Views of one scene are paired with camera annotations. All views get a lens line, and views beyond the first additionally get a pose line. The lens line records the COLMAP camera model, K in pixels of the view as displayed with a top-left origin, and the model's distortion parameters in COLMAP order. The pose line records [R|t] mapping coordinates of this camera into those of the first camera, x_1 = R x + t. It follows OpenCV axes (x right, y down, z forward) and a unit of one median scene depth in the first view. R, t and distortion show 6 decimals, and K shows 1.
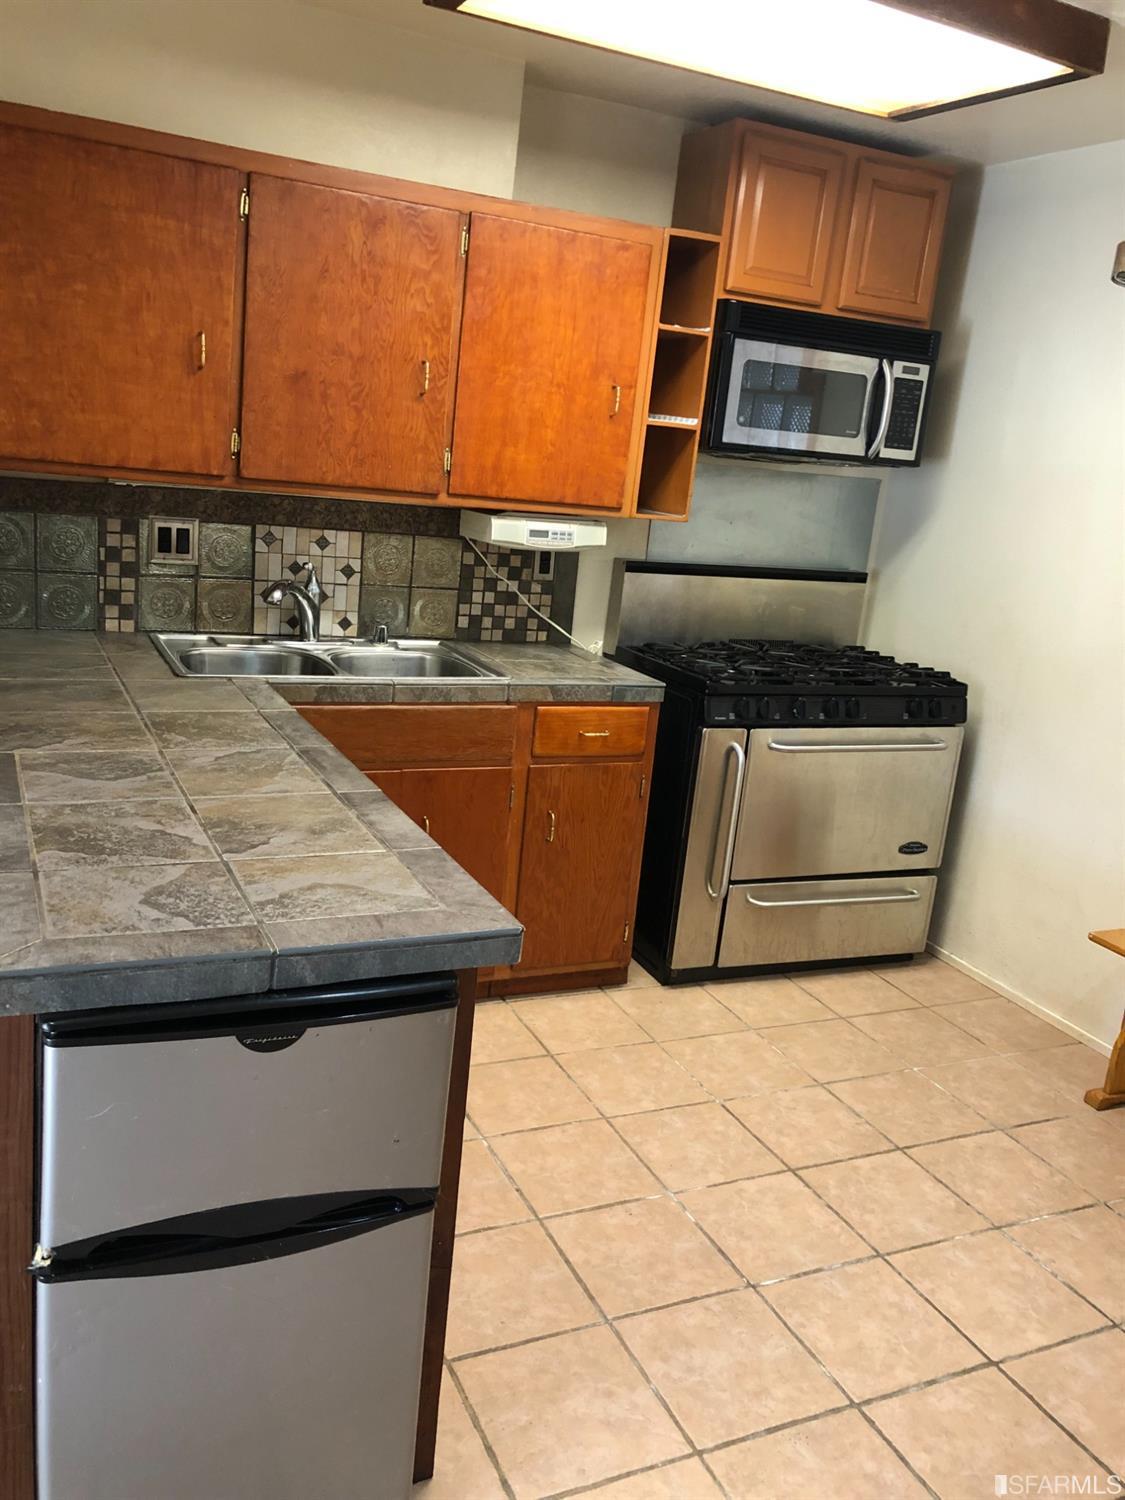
lens RADIAL K [[1222.5, 0, 562.5], [0, 1222.5, 750.0], [0, 0, 1]] dist [-0.003235, -0.005137]
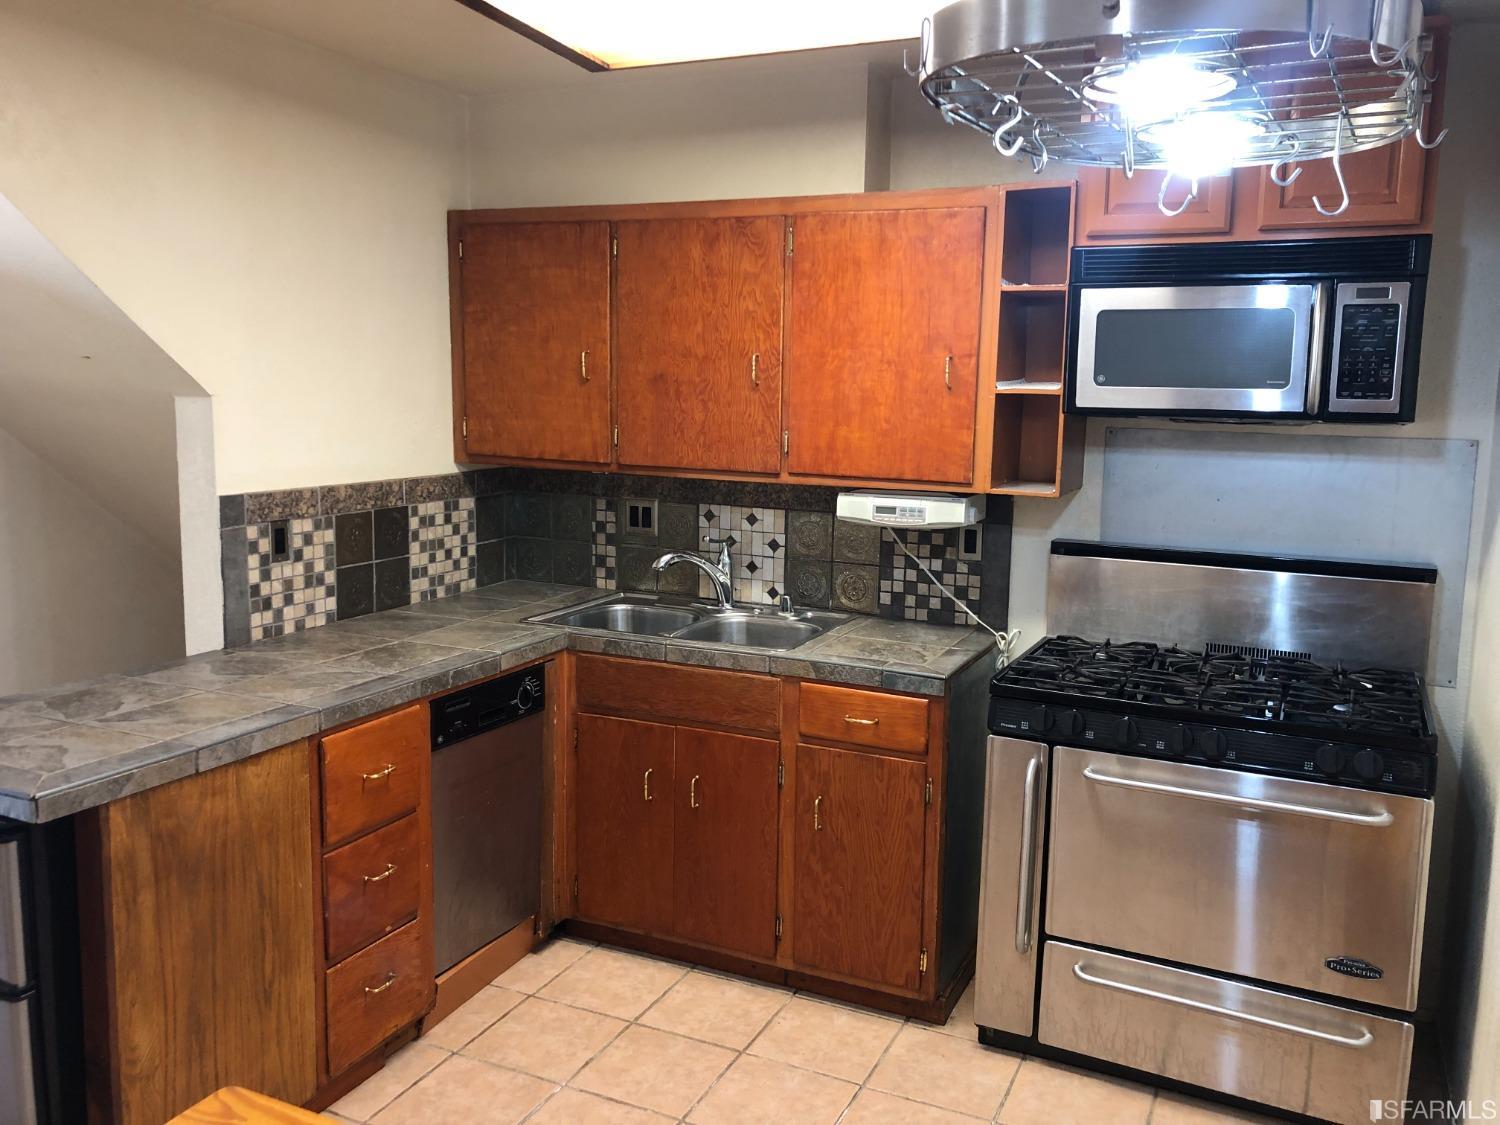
lens RADIAL K [[1215.1, 0, 762.9], [0, 1215.1, 551.2], [0, 0, 1]] dist [0.055472, -0.068052]
pose [[0.658814, 0.023651, -0.751934, 0.683376], [-0.136638, 0.986644, -0.088683, -0.047771], [0.739793, 0.161168, 0.653246, 0.312515]]
